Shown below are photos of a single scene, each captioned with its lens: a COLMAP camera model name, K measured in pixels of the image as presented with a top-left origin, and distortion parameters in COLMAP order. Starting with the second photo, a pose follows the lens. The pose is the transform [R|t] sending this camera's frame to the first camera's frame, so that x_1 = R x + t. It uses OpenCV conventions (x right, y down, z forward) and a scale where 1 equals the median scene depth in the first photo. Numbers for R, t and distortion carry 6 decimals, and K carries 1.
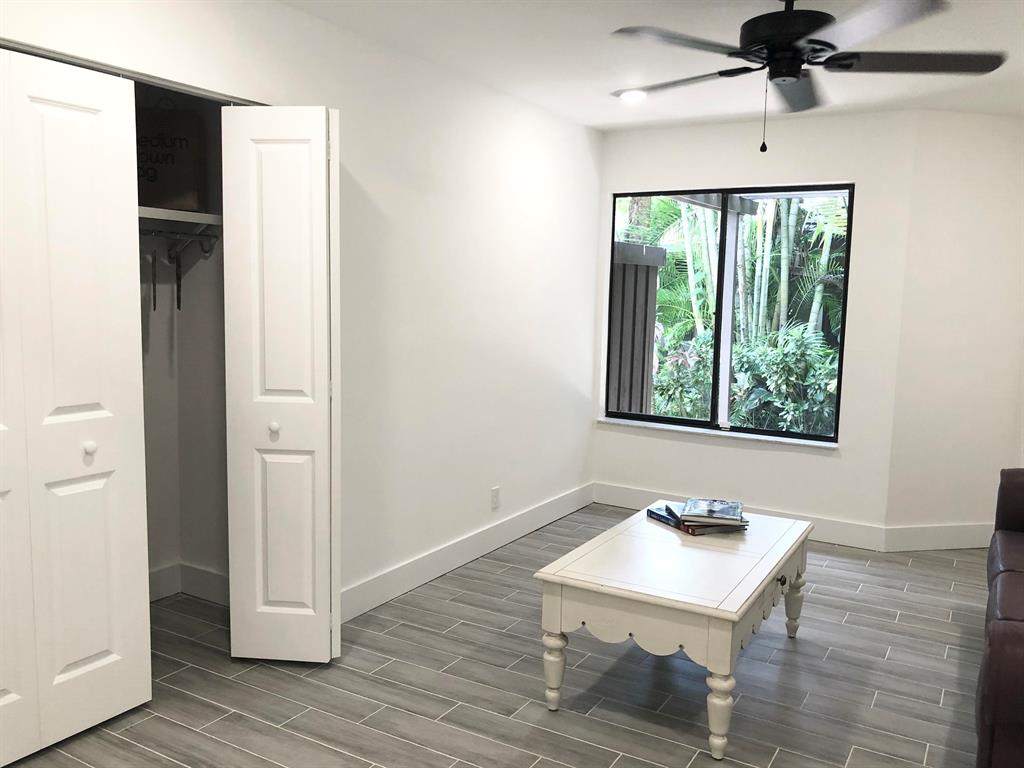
lens RADIAL K [[841.6, 0, 512.0], [0, 841.6, 384.0], [0, 0, 1]] dist [0.032786, -0.038021]
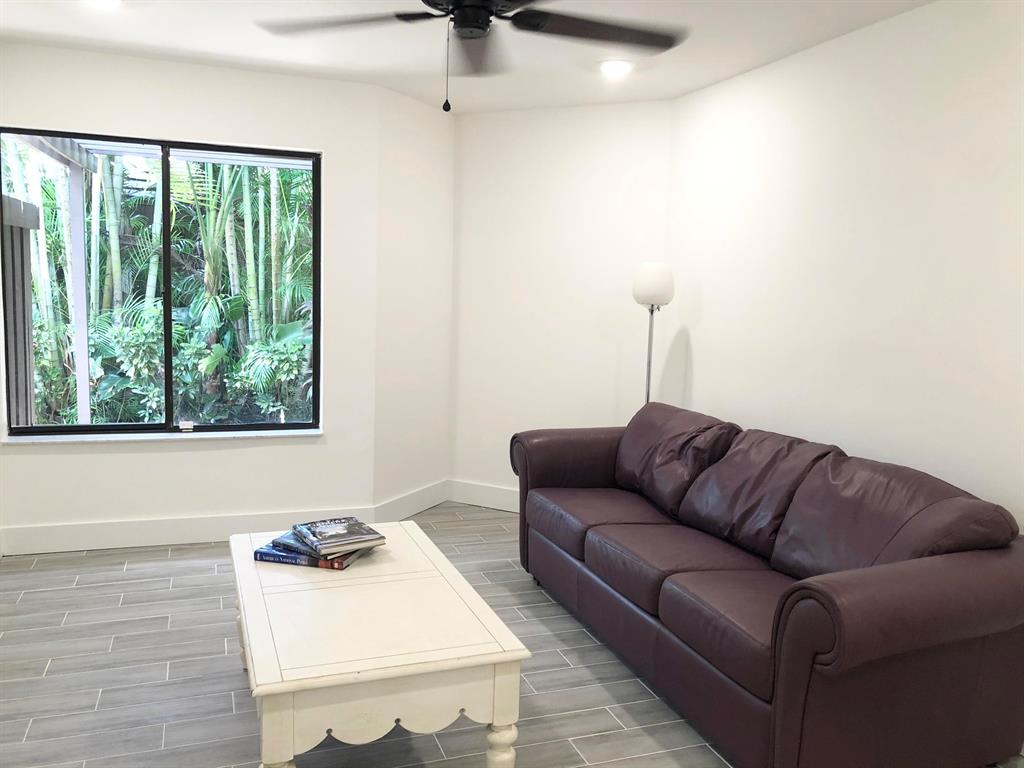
lens RADIAL K [[841.6, 0, 512.0], [0, 841.6, 384.0], [0, 0, 1]] dist [0.032786, -0.038021]
pose [[0.642114, -0.096893, 0.760462, -0.176569], [0.068886, 0.995260, 0.068644, -0.028250], [-0.763508, 0.008308, 0.645745, 0.209962]]
